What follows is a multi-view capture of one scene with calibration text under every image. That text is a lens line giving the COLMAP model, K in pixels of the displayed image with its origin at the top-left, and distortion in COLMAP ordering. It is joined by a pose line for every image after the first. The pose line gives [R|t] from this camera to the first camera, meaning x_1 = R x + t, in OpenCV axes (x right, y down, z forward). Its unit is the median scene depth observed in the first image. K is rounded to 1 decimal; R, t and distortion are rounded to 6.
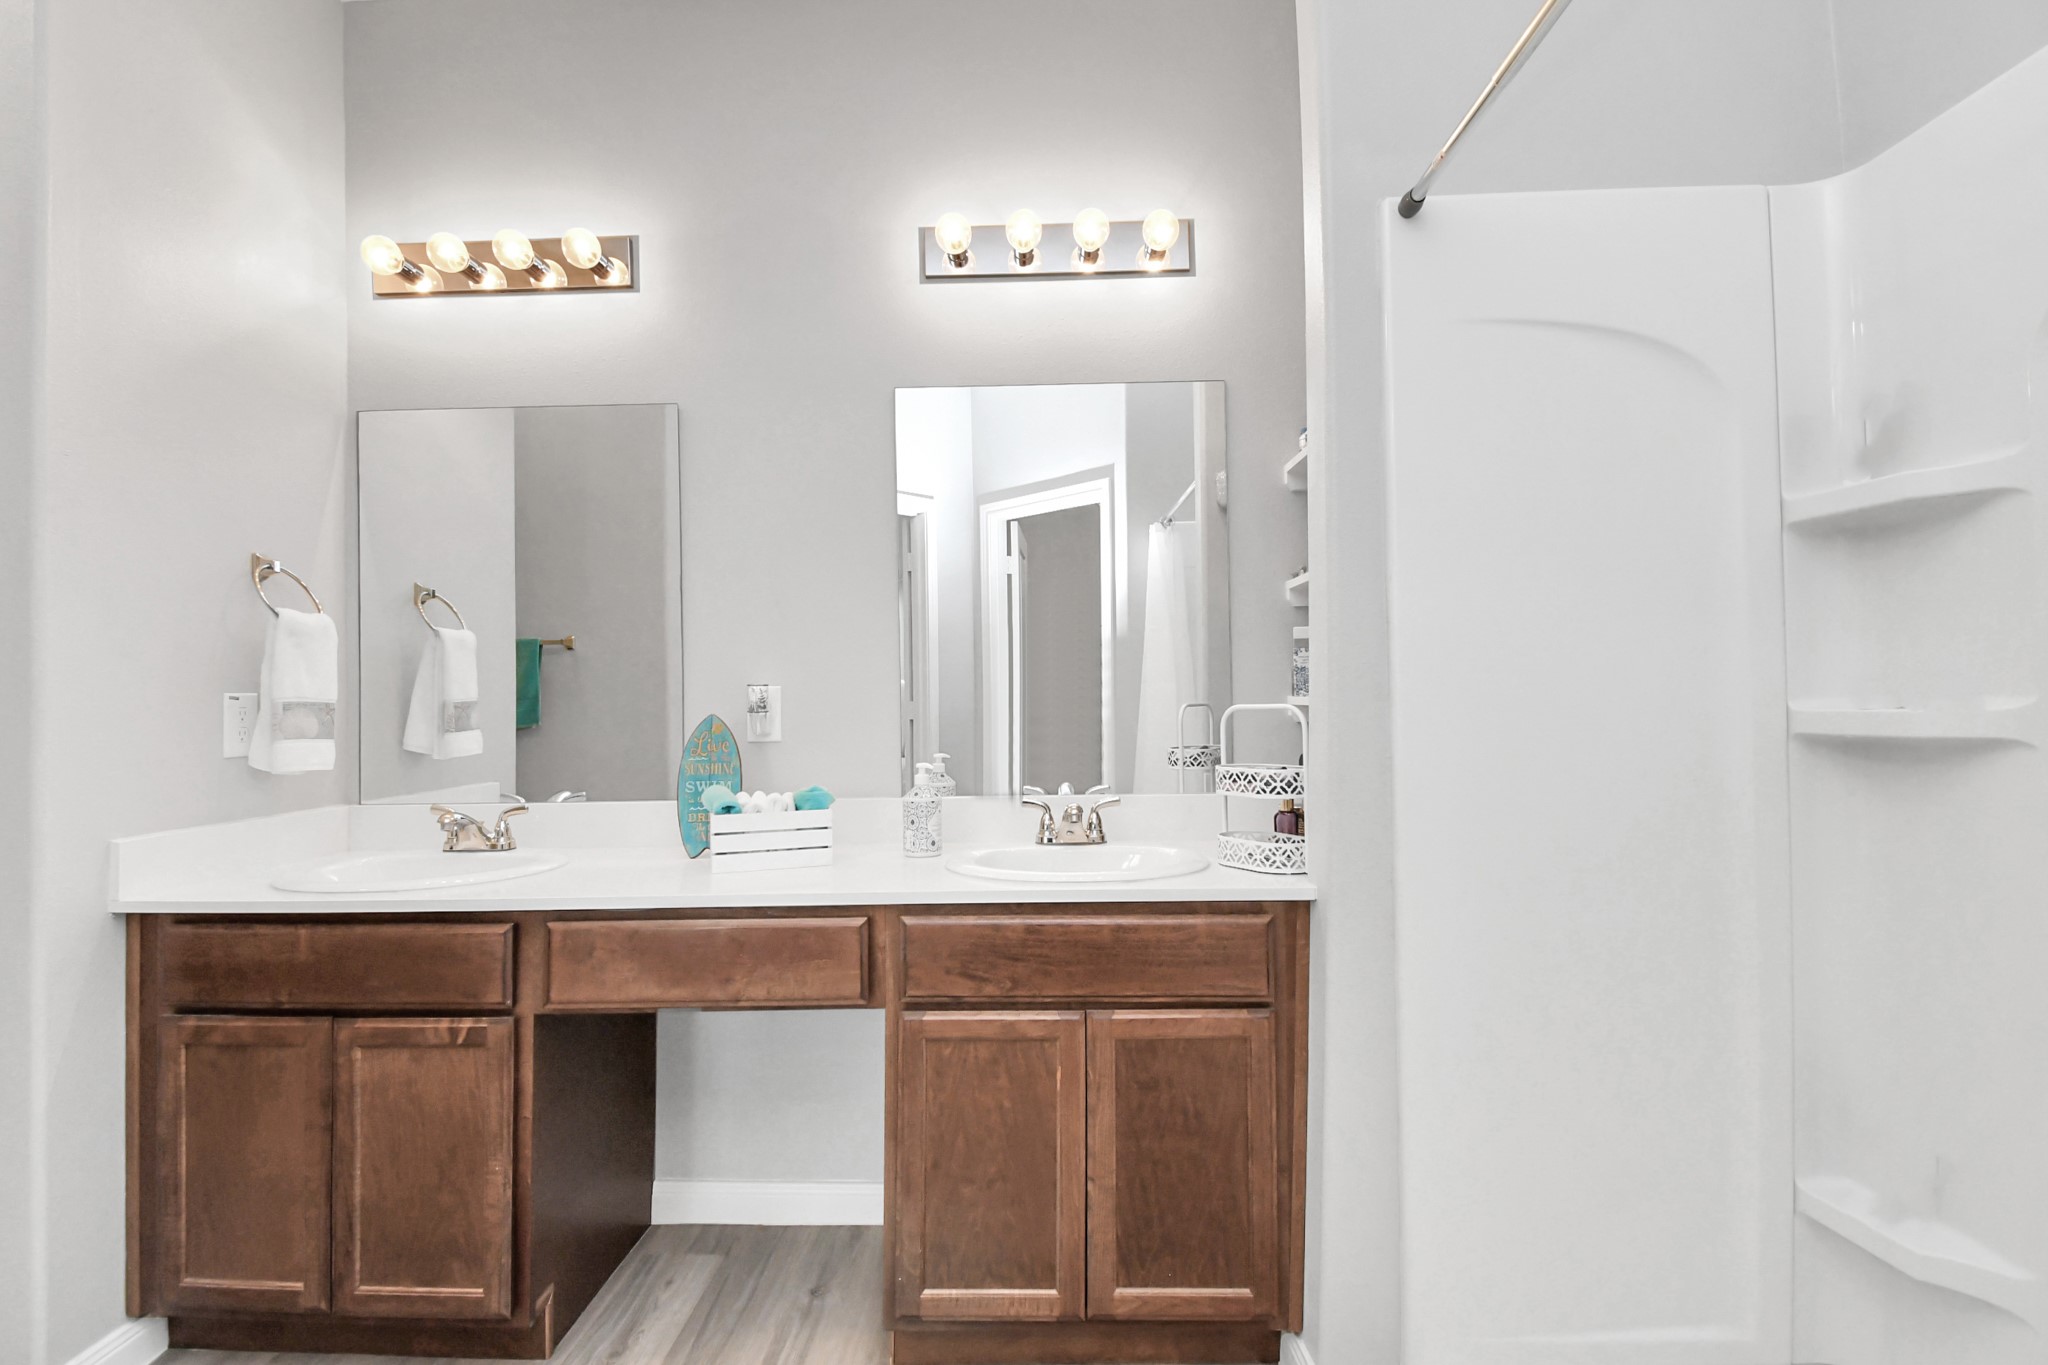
lens RADIAL K [[909.1, 0, 1017.3], [0, 909.1, 679.9], [0, 0, 1]] dist [0.001218, -0.016638]
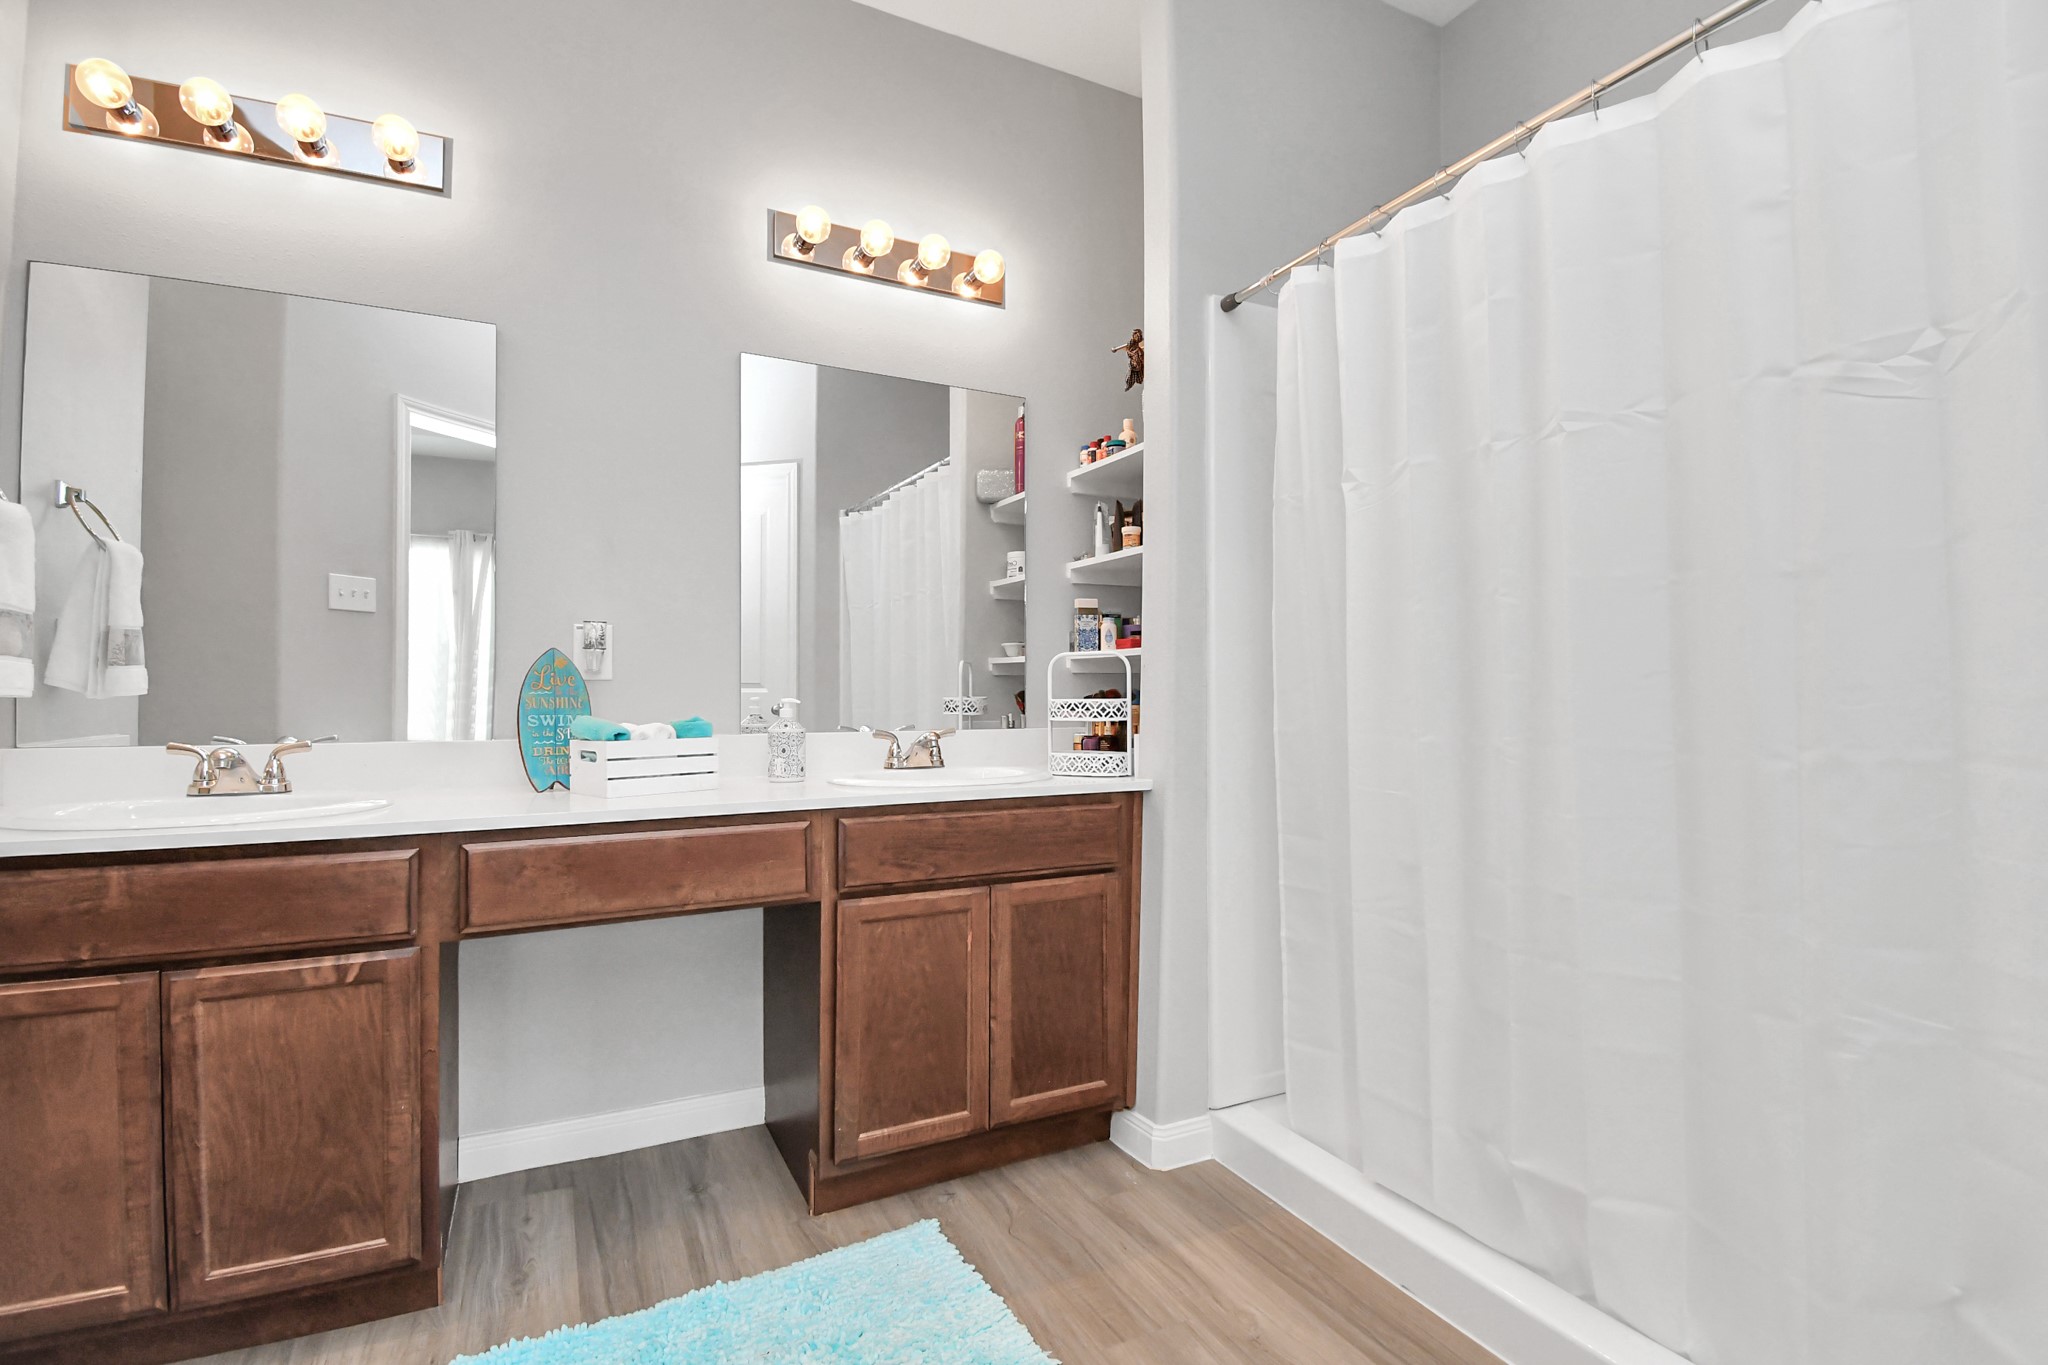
lens RADIAL K [[905.0, 0, 982.2], [0, 905.0, 670.2], [0, 0, 1]] dist [-0.002896, -0.016595]
pose [[0.892598, 0.035984, 0.449415, -0.456998], [-0.034945, 0.999333, -0.010609, 0.072111], [-0.449497, -0.006235, 0.893260, -0.098939]]
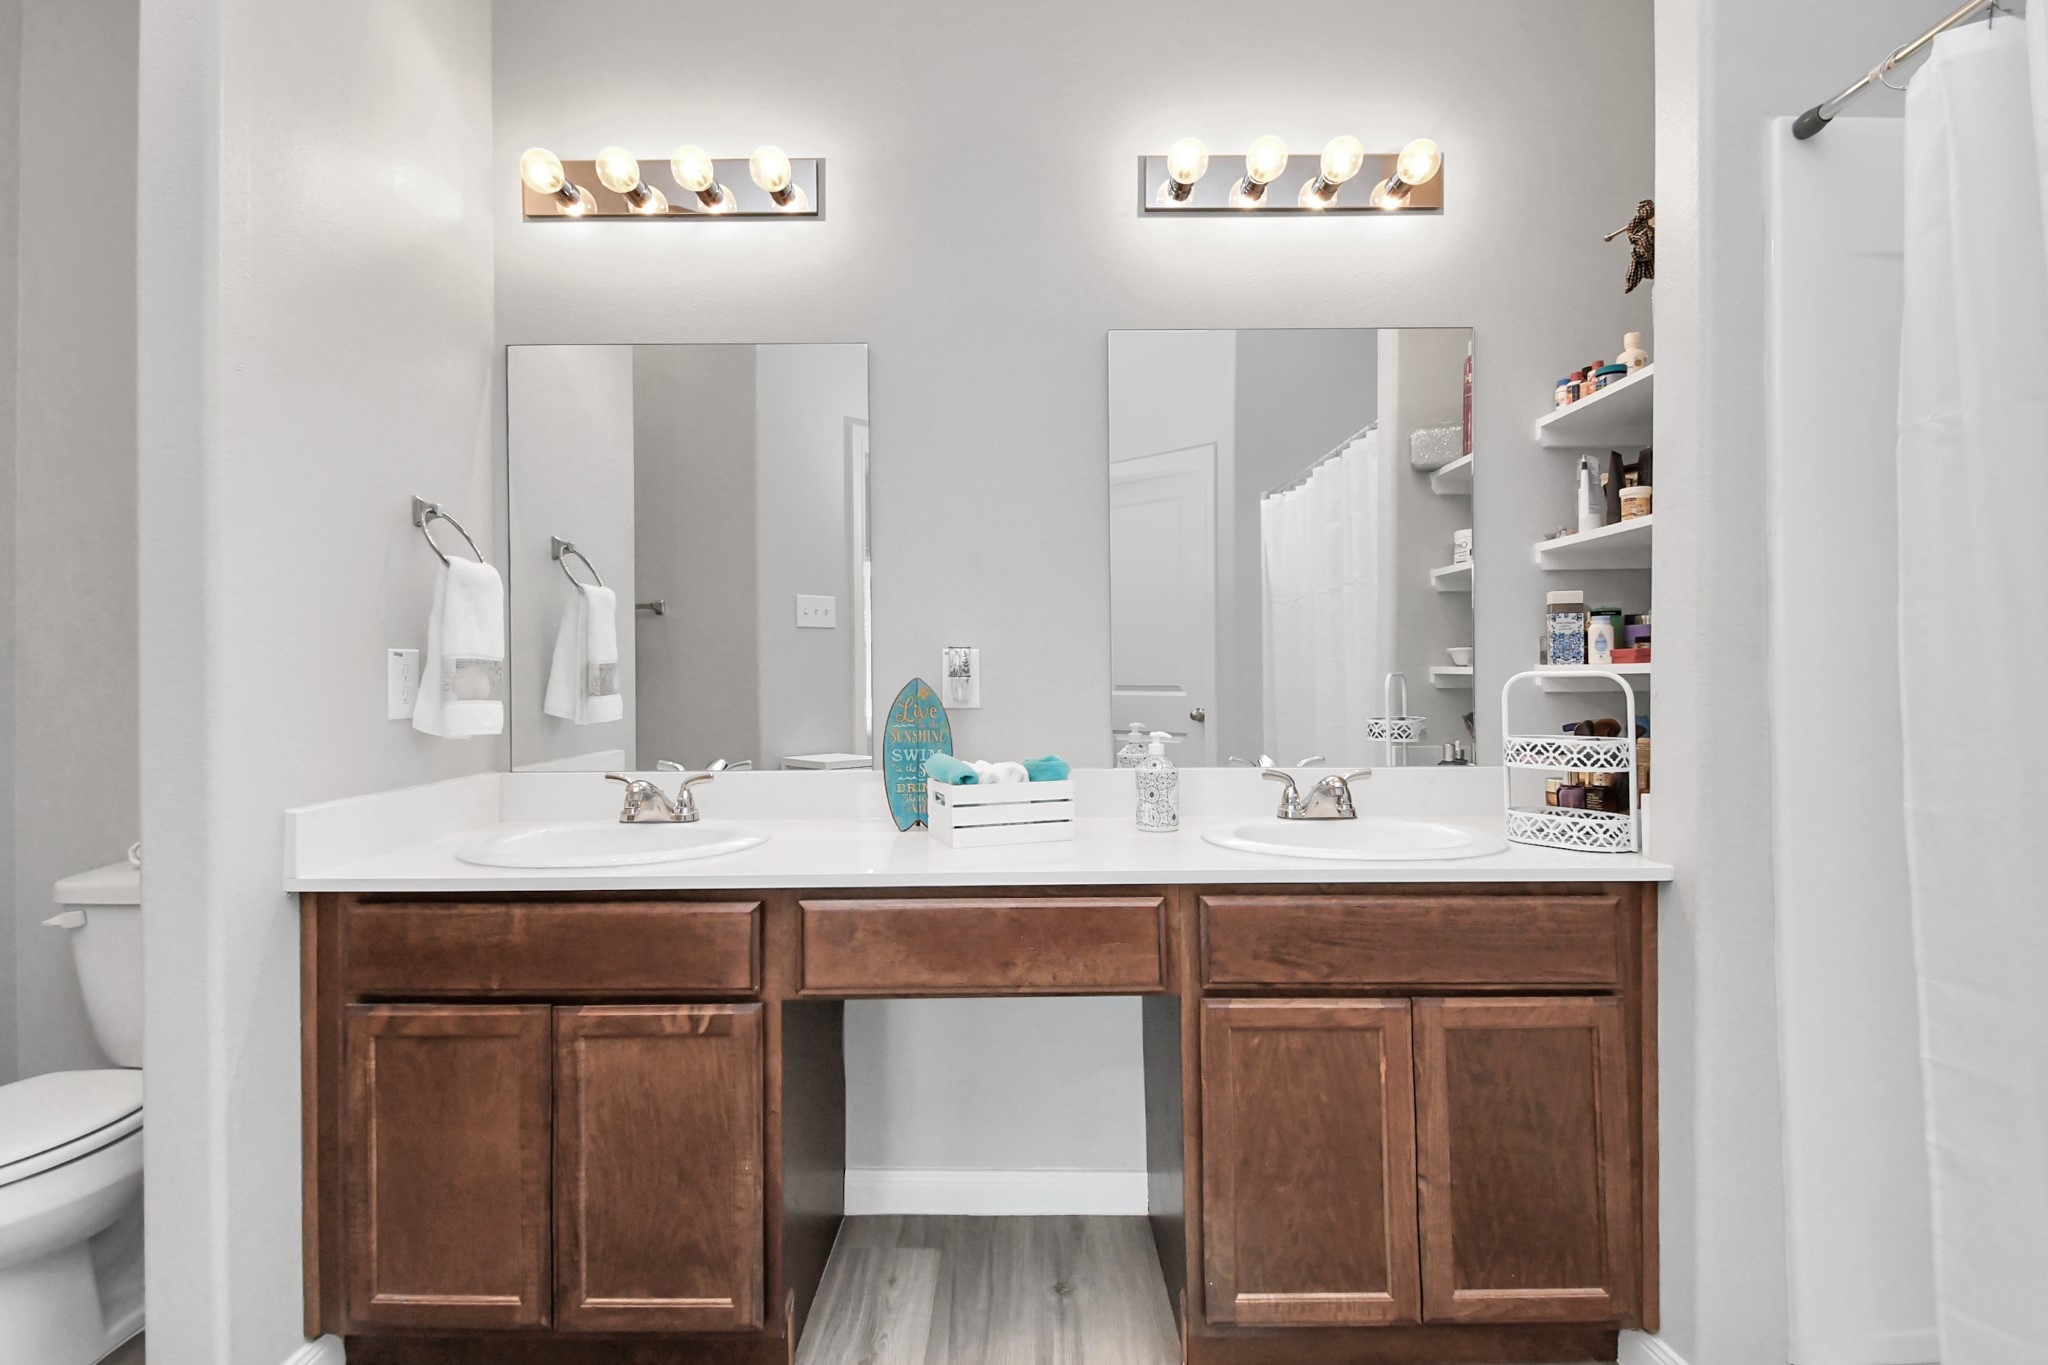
lens RADIAL K [[909.8, 0, 1026.4], [0, 909.8, 675.2], [0, 0, 1]] dist [0.002377, -0.008071]
pose [[0.999652, 0.010307, 0.024280, -0.309265], [-0.010866, 0.999677, 0.022988, 0.015559], [-0.024035, -0.023243, 0.999441, 0.080789]]
